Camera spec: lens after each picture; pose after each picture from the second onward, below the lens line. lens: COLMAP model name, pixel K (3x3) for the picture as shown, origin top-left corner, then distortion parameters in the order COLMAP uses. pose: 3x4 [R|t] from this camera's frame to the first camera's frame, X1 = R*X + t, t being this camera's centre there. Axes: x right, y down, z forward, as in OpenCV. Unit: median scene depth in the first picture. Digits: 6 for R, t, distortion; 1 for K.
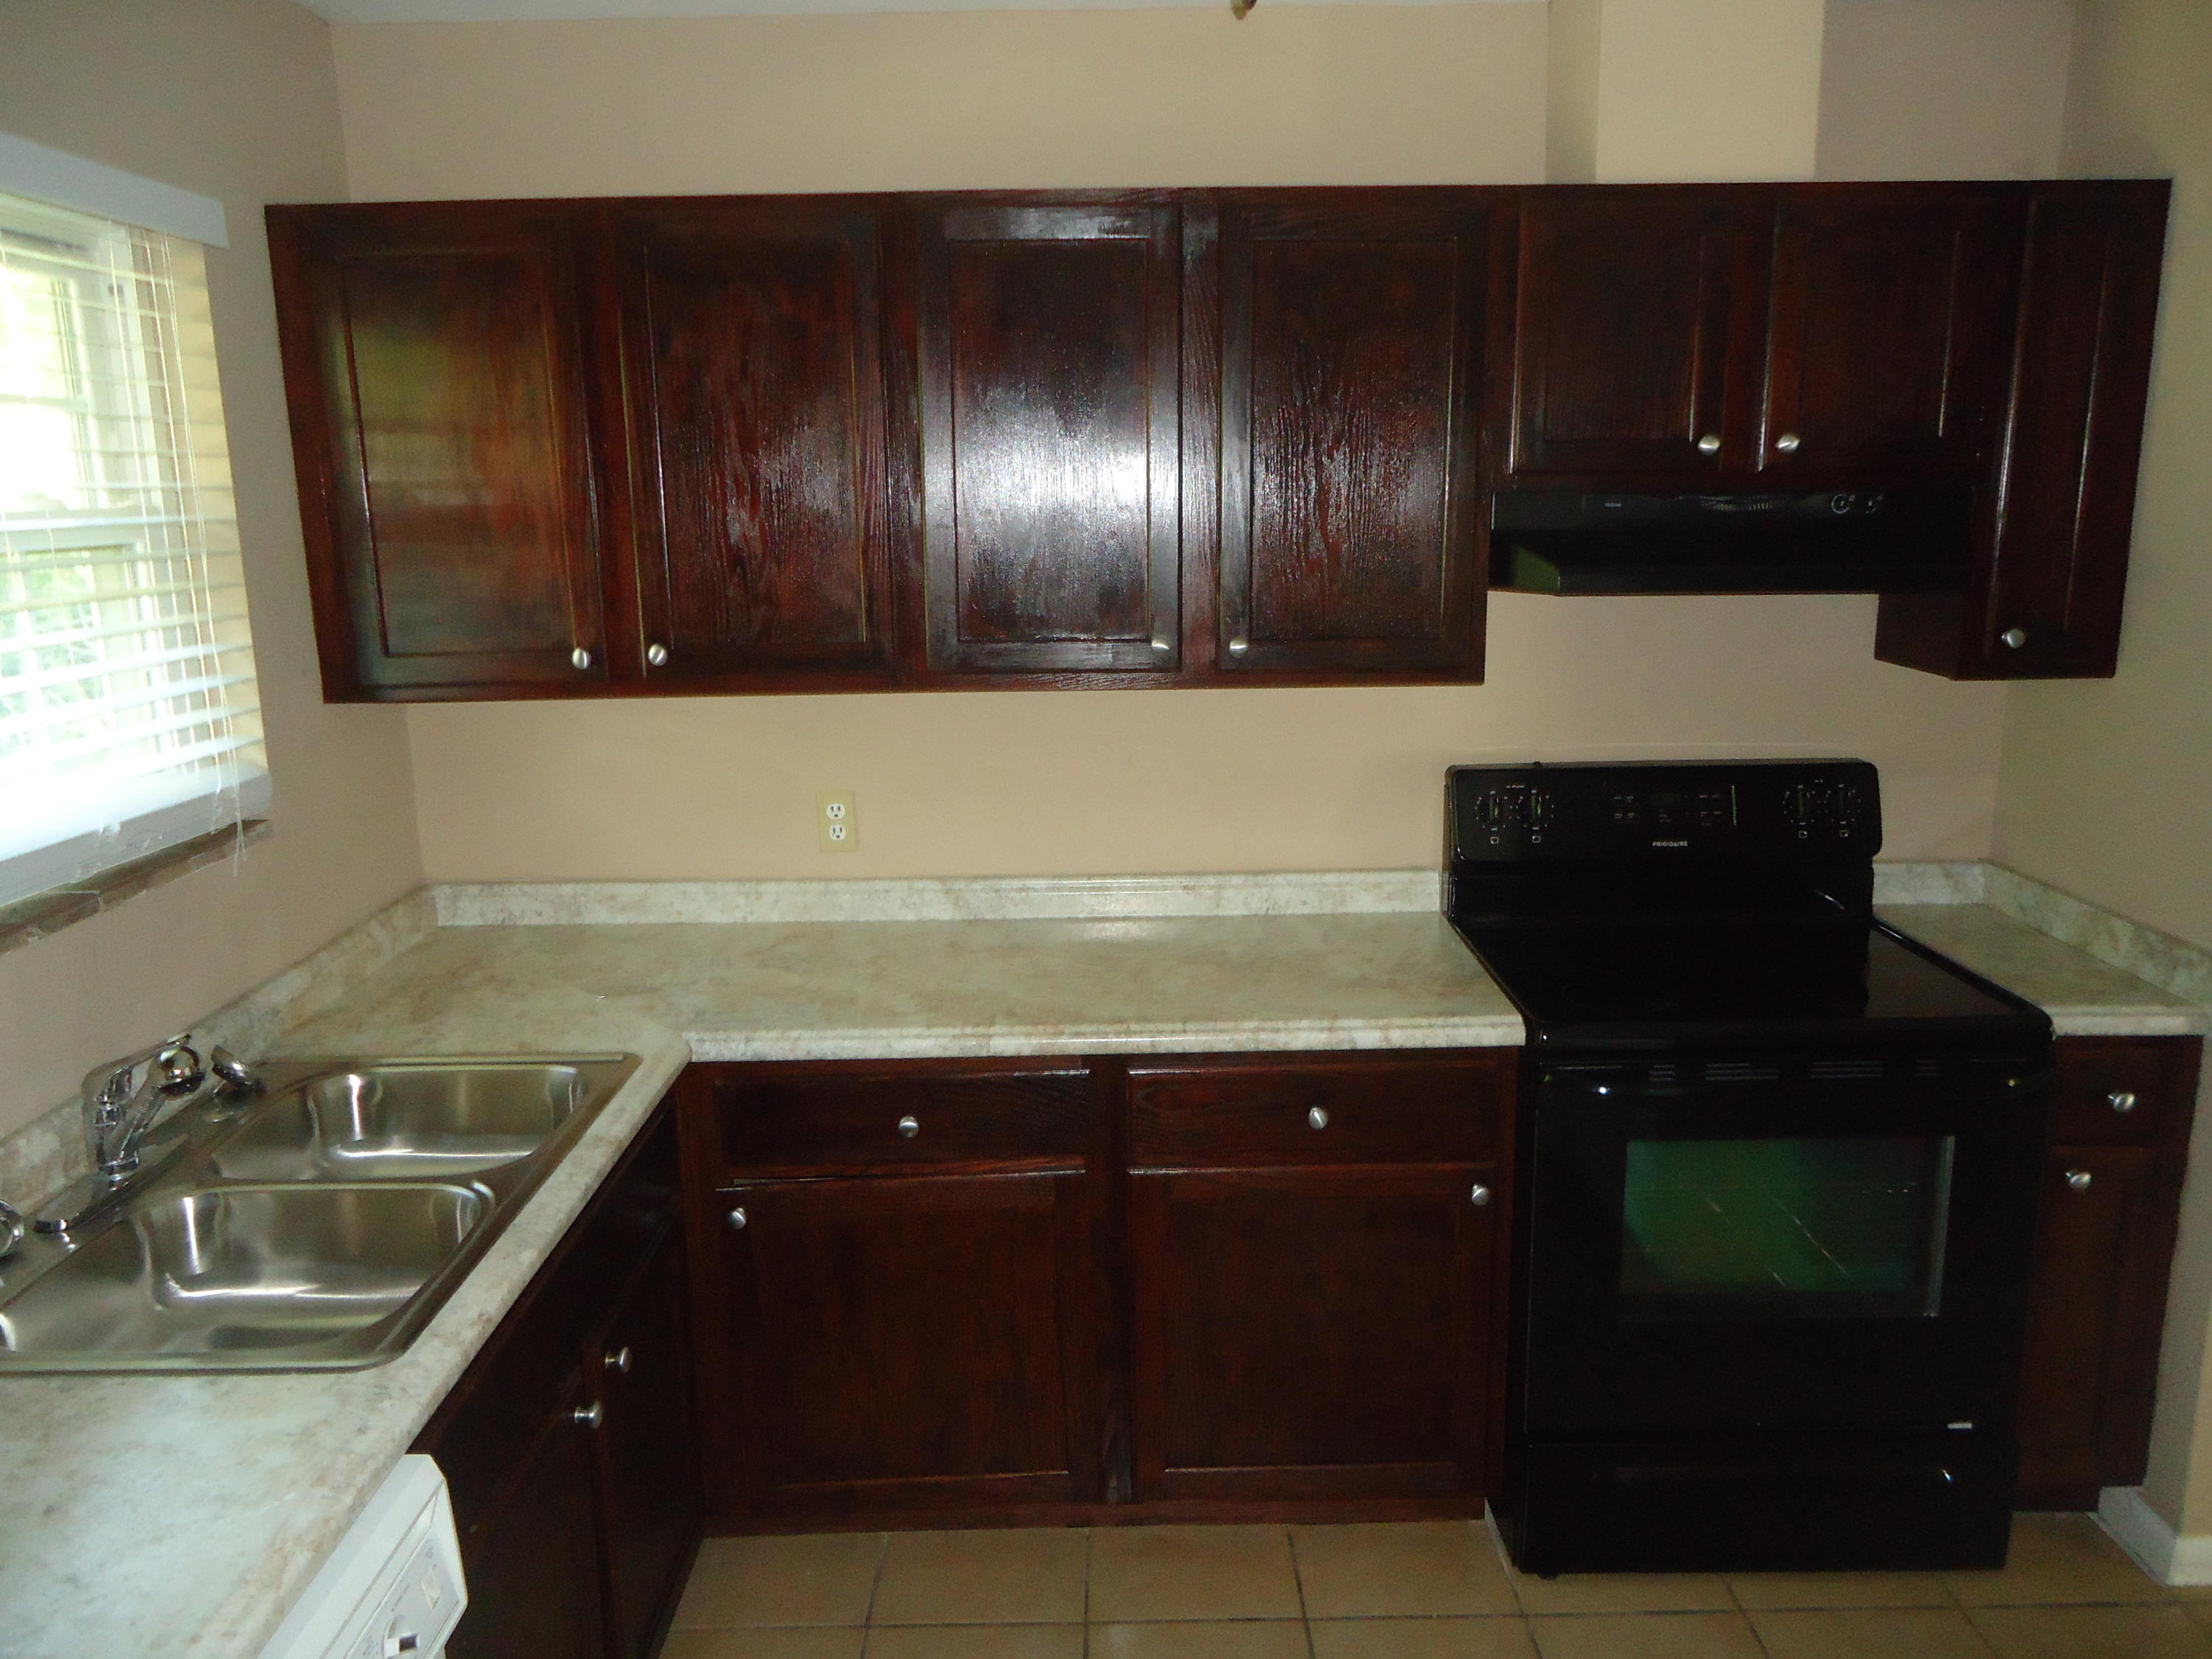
lens RADIAL K [[1630.1, 0, 1123.1], [0, 1630.1, 813.0], [0, 0, 1]] dist [-0.014790, 0.017609]
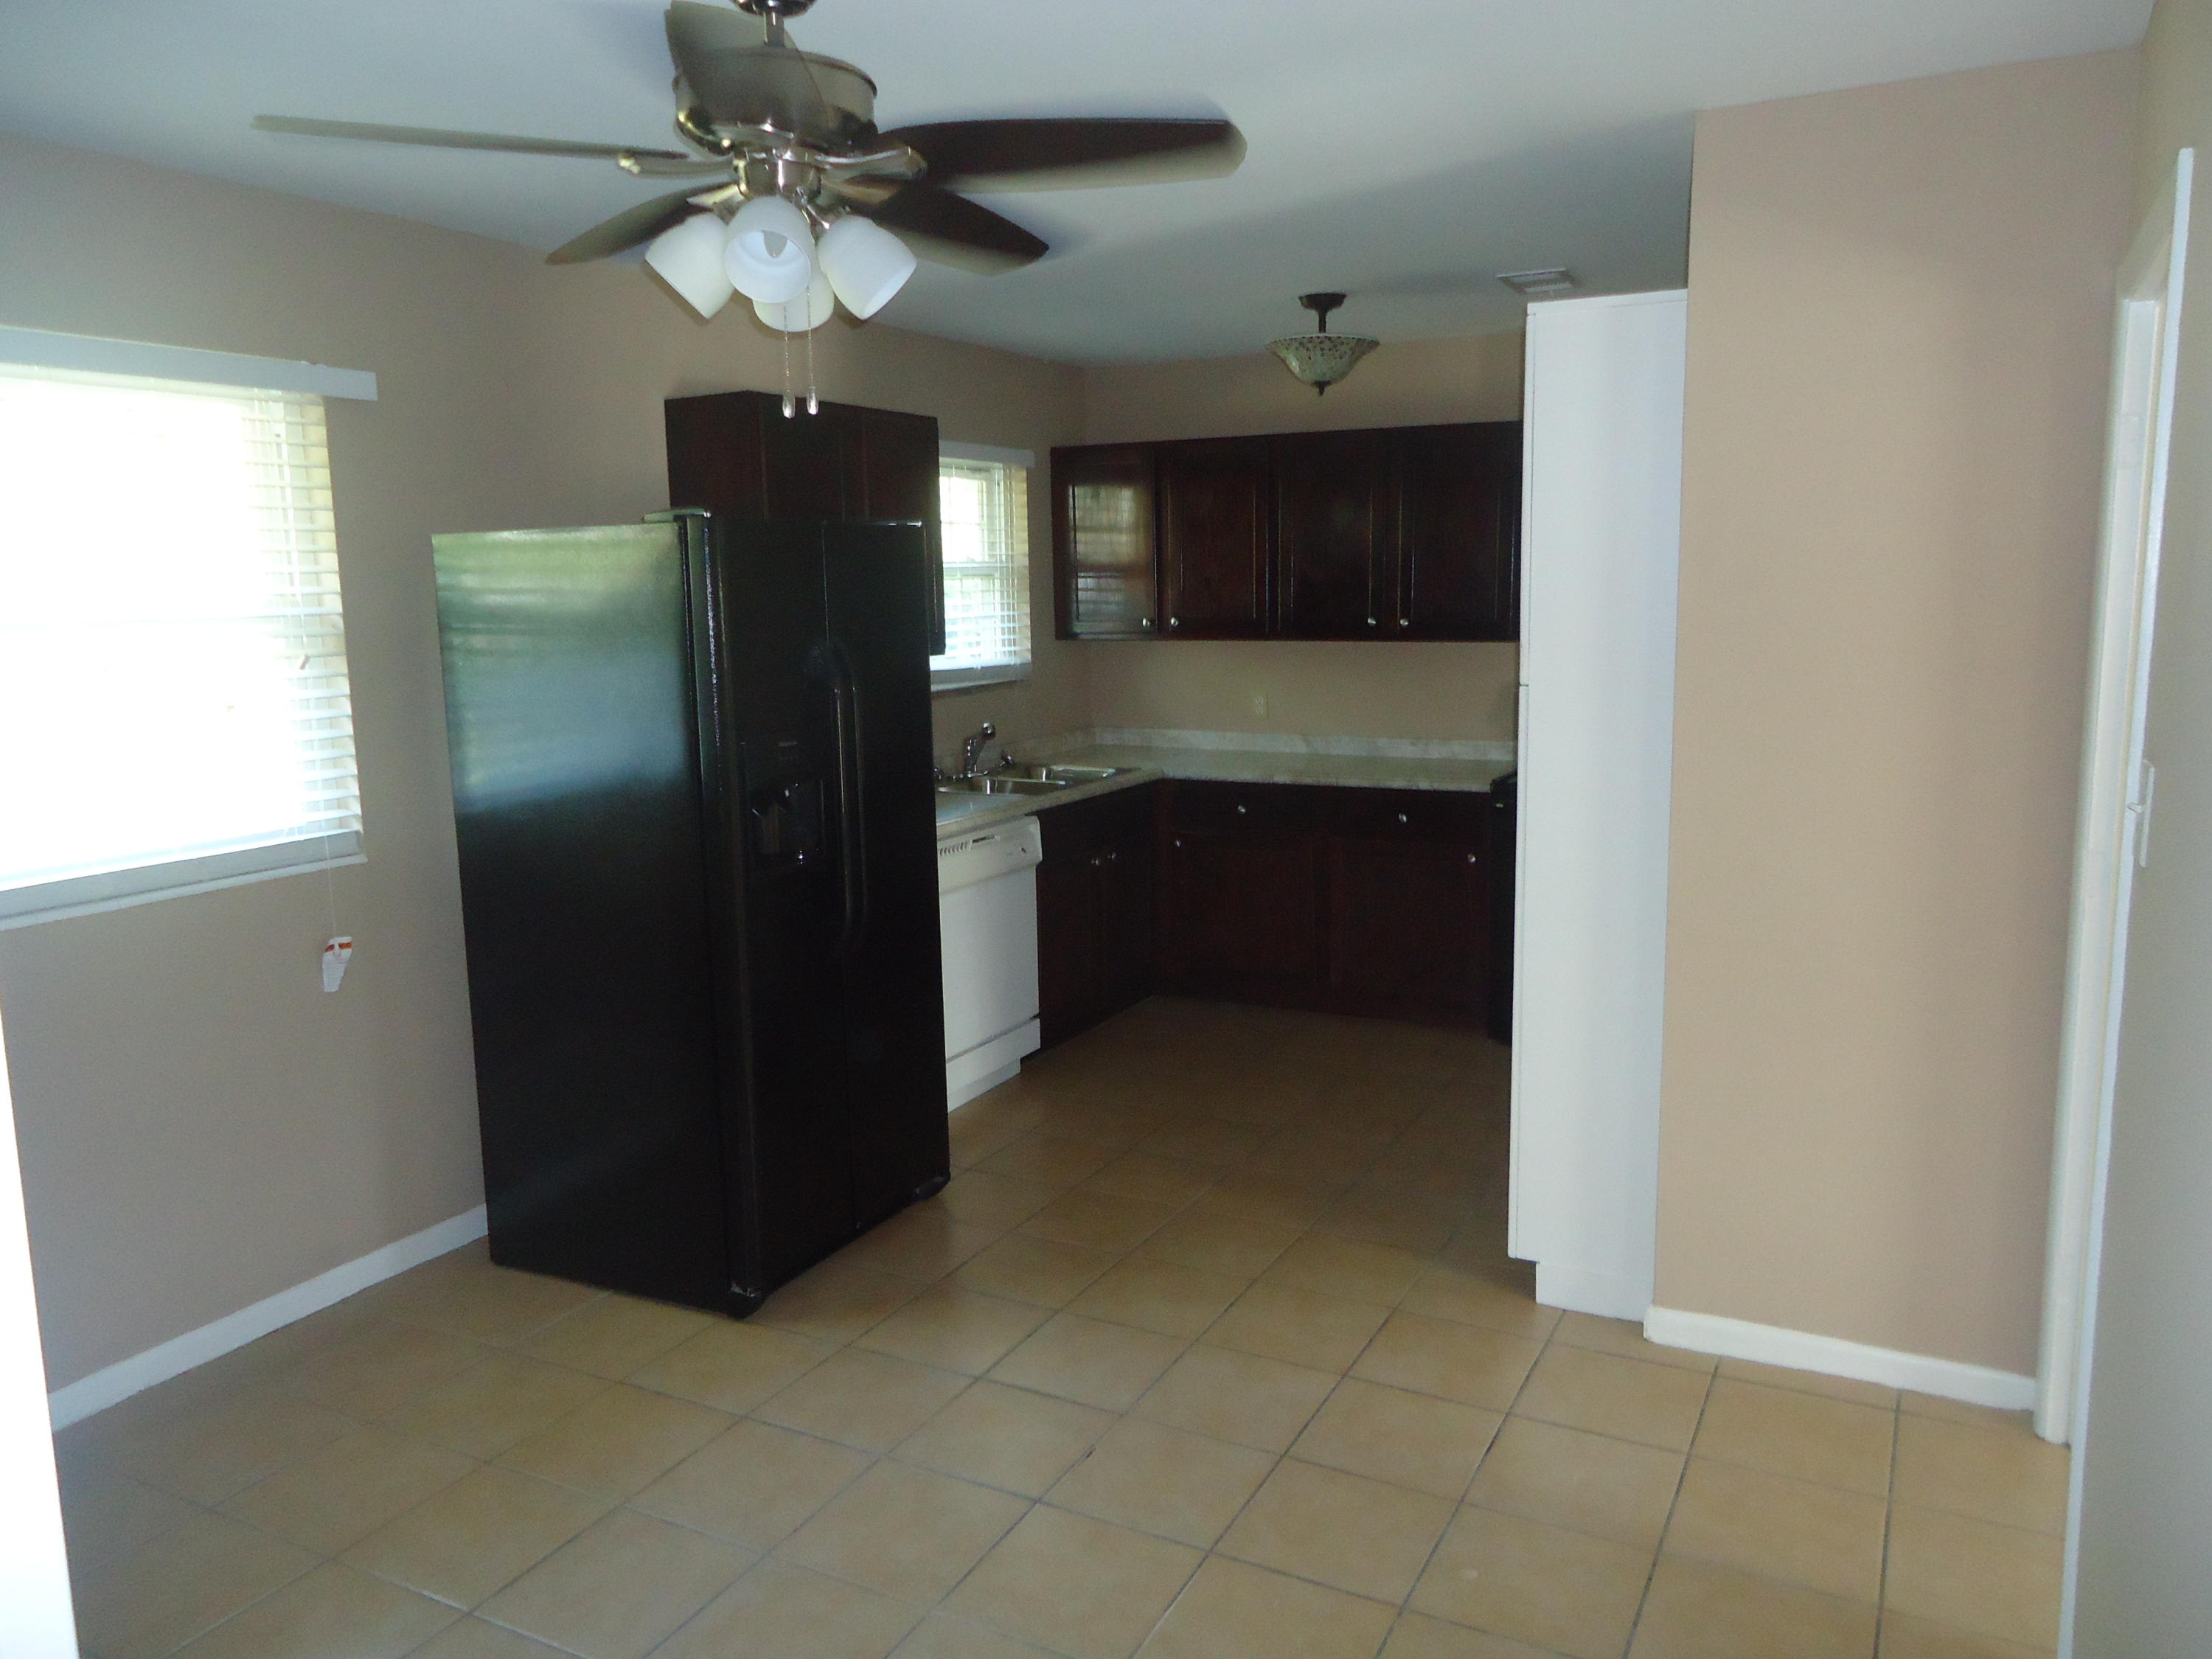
lens RADIAL K [[1630.1, 0, 1112.1], [0, 1630.1, 828.9], [0, 0, 1]] dist [-0.014790, 0.017609]
pose [[0.884898, 0.073064, -0.460019, 0.821120], [-0.090698, 0.995745, -0.016316, 0.274826], [0.456869, 0.056161, 0.887759, -1.263491]]
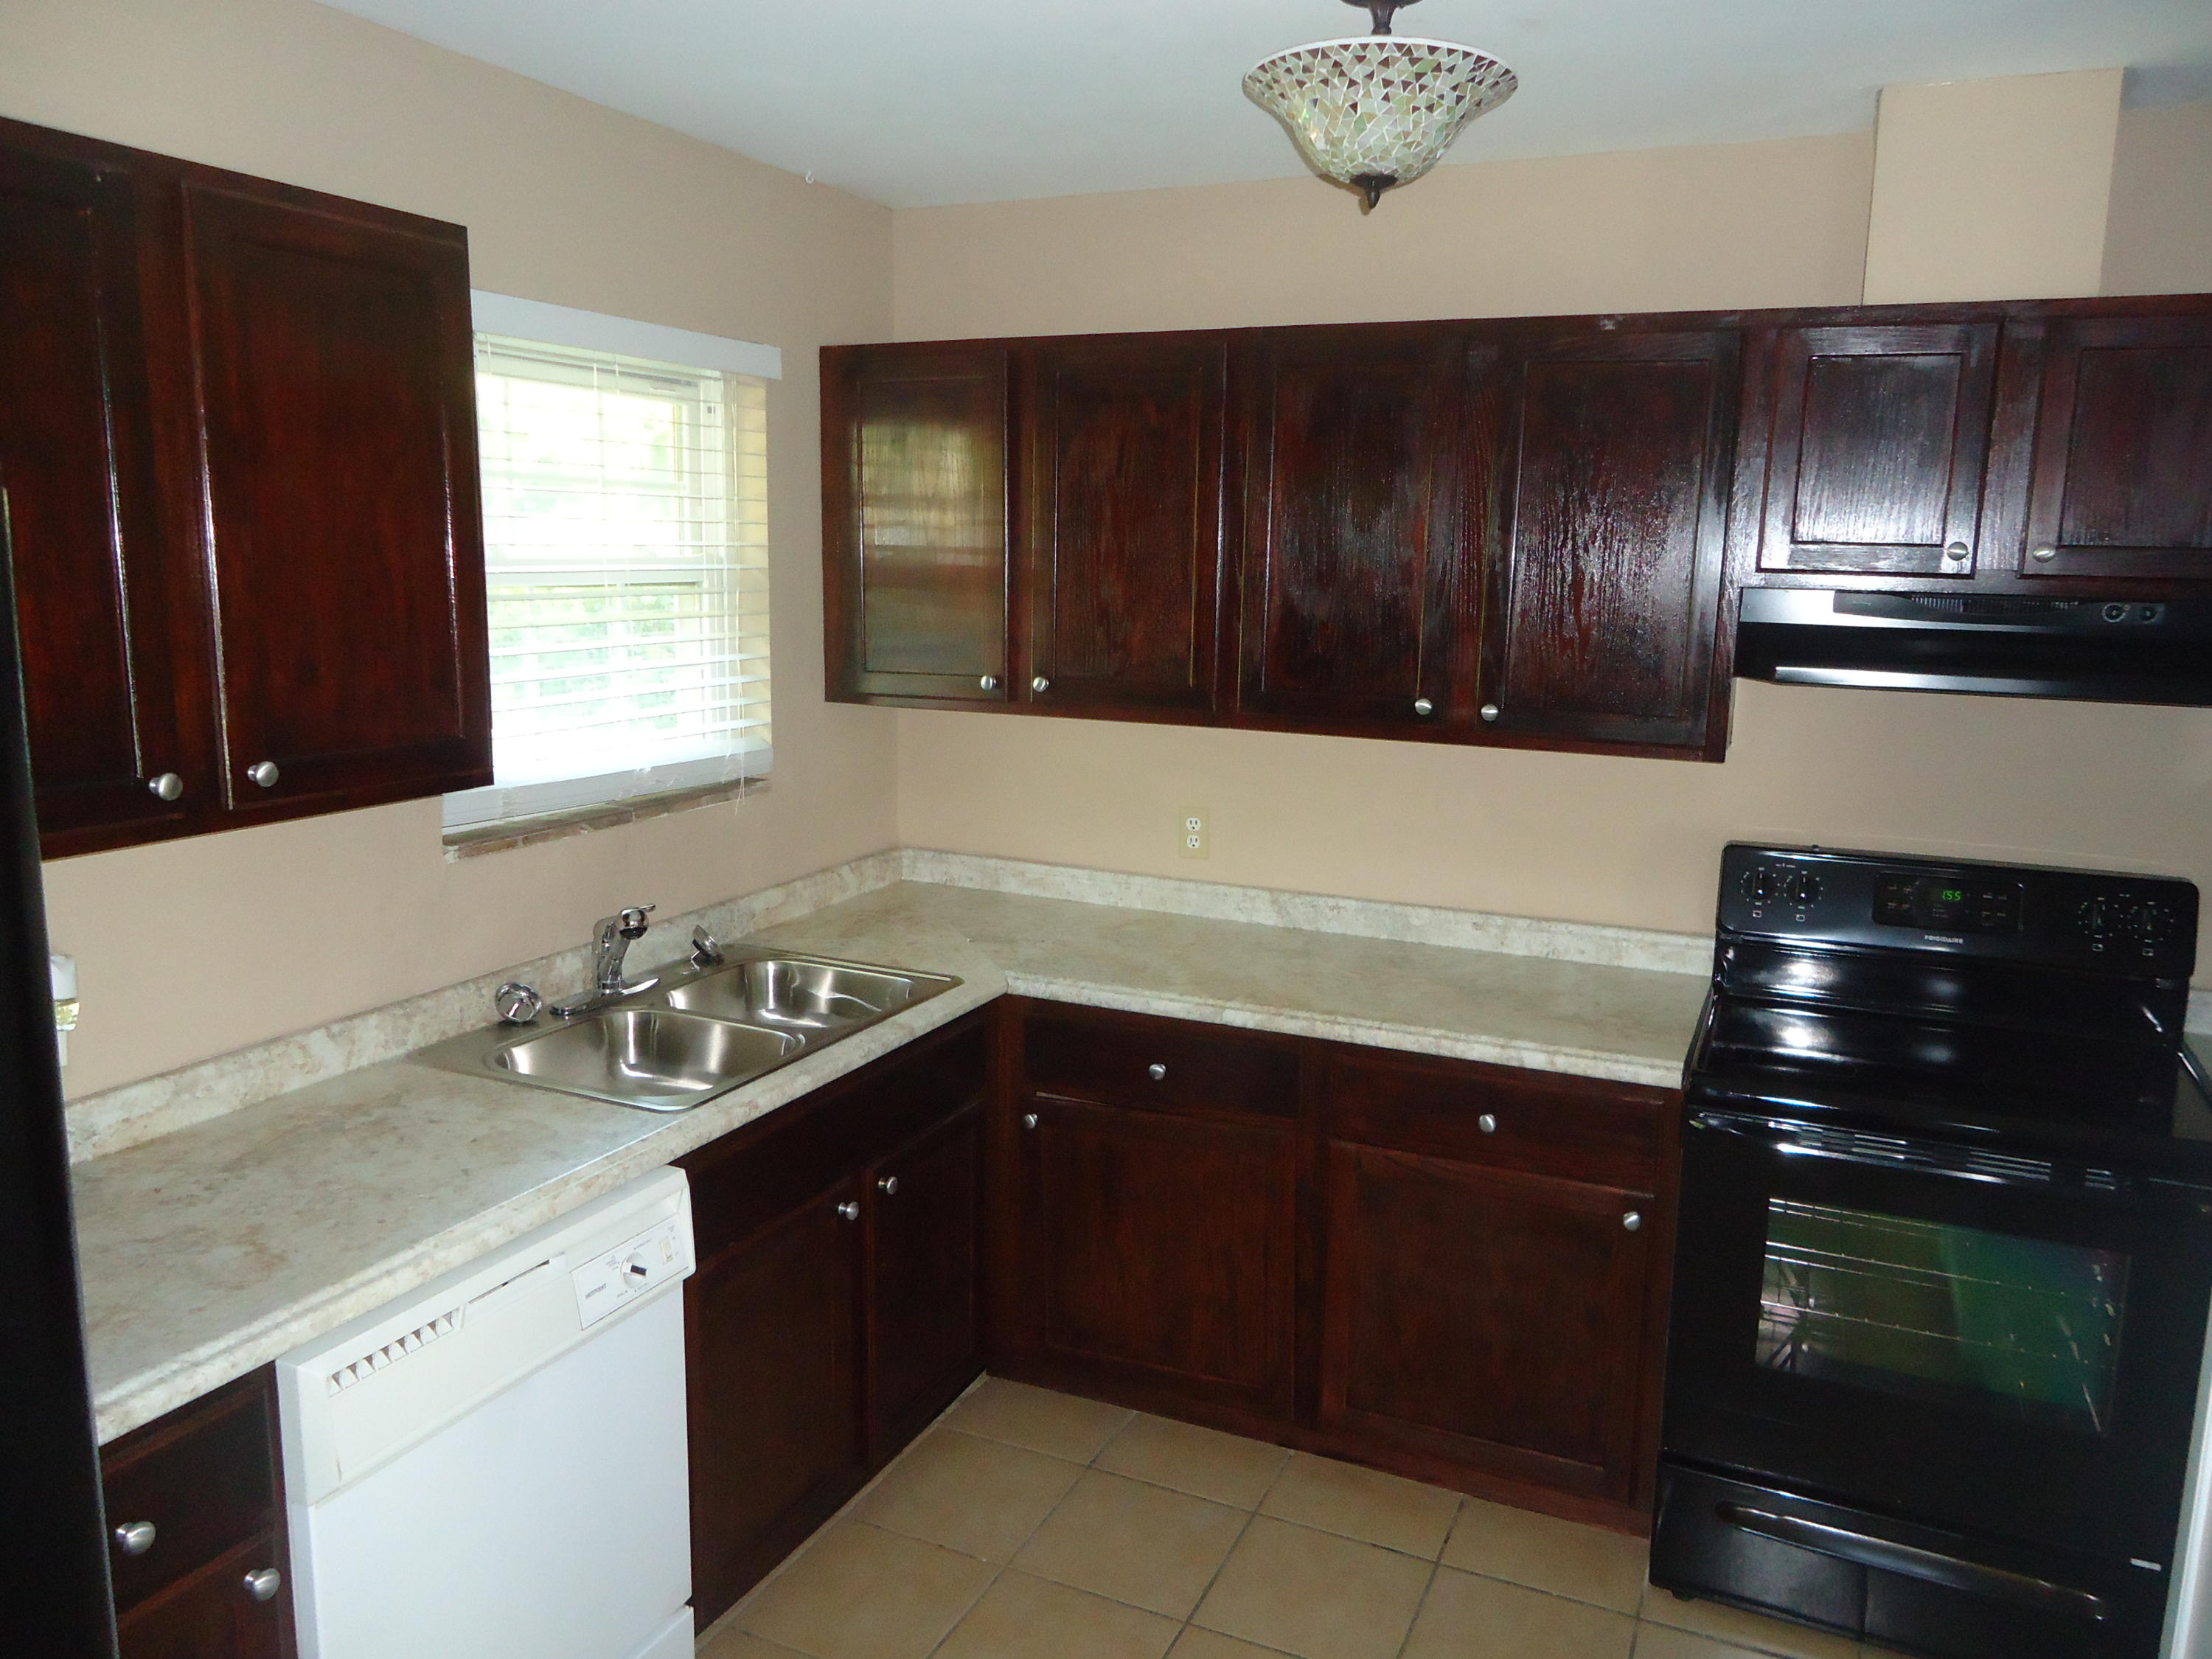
lens RADIAL K [[1630.1, 0, 1100.2], [0, 1630.1, 817.1], [0, 0, 1]] dist [-0.014790, 0.017609]
pose [[0.903427, 0.101511, -0.416551, 0.324632], [-0.115872, 0.993221, -0.009265, 0.015666], [0.412787, 0.056636, 0.909065, -0.162295]]
